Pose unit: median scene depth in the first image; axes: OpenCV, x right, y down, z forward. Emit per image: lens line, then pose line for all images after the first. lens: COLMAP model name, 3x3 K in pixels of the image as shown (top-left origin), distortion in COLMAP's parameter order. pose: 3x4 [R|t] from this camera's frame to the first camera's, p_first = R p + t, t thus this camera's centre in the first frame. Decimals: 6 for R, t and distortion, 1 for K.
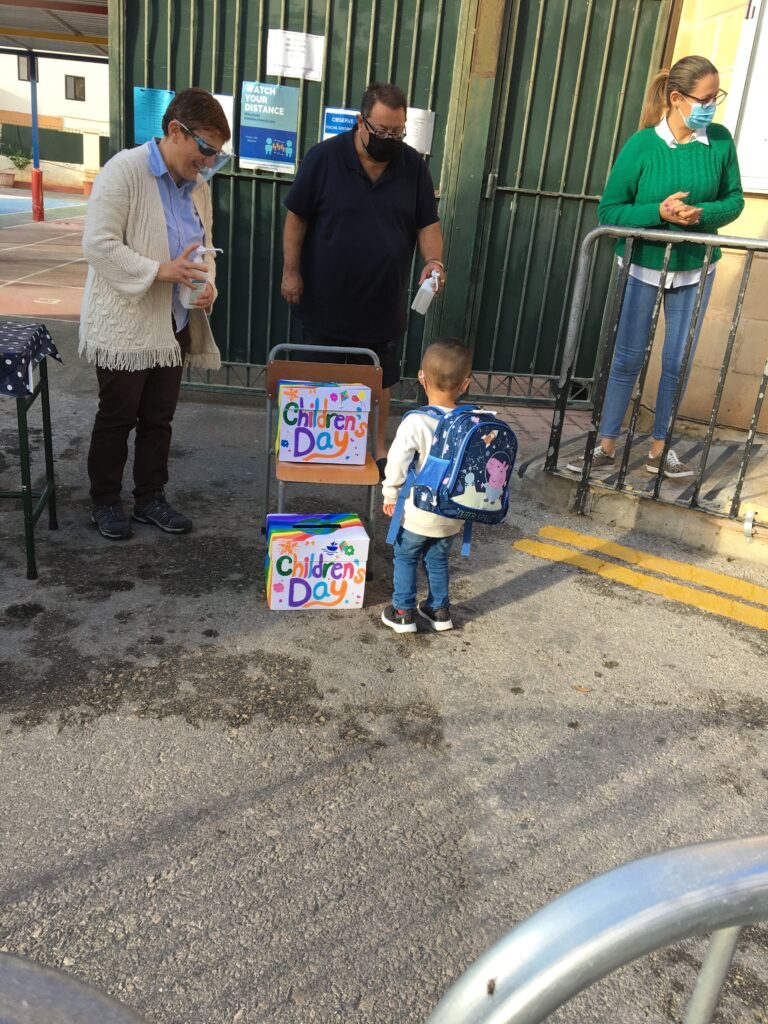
lens RADIAL K [[848.5, 0, 410.5], [0, 848.5, 510.4], [0, 0, 1]] dist [0.077307, -0.120393]
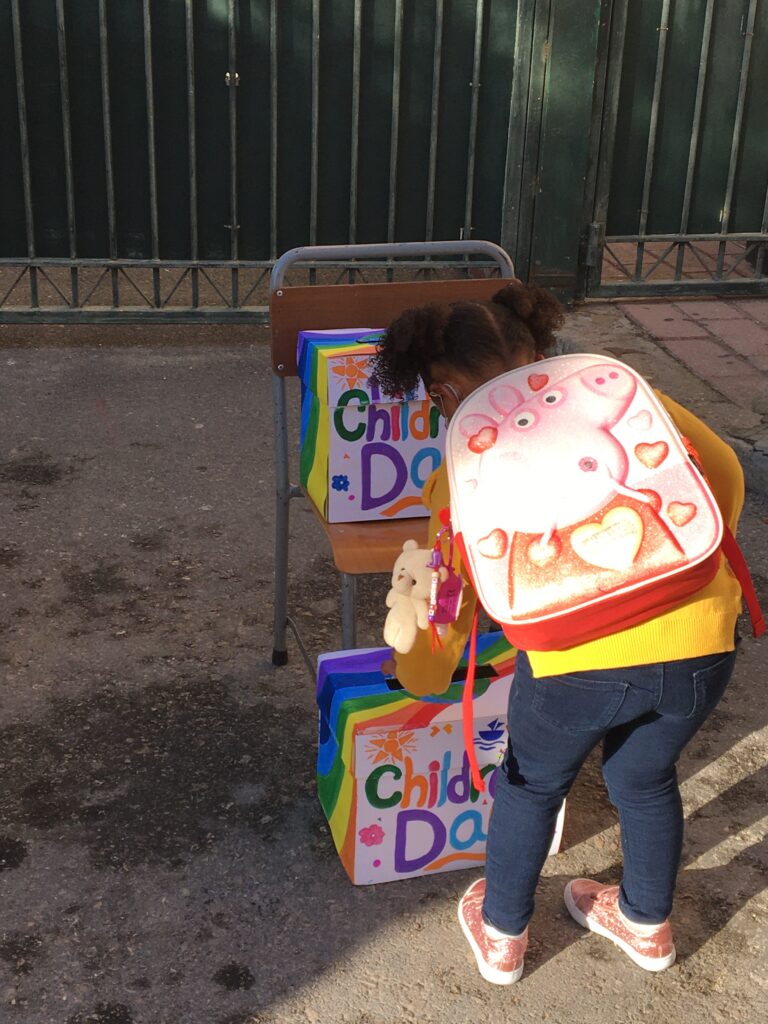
lens RADIAL K [[1428.7, 0, 407.4], [0, 1428.7, 513.1], [0, 0, 1]] dist [0.116521, -0.296237]
pose [[0.996169, -0.082658, 0.028549, -0.139734], [0.081023, 0.995231, 0.054312, -0.103232], [-0.032902, -0.051791, 0.998116, 0.282643]]
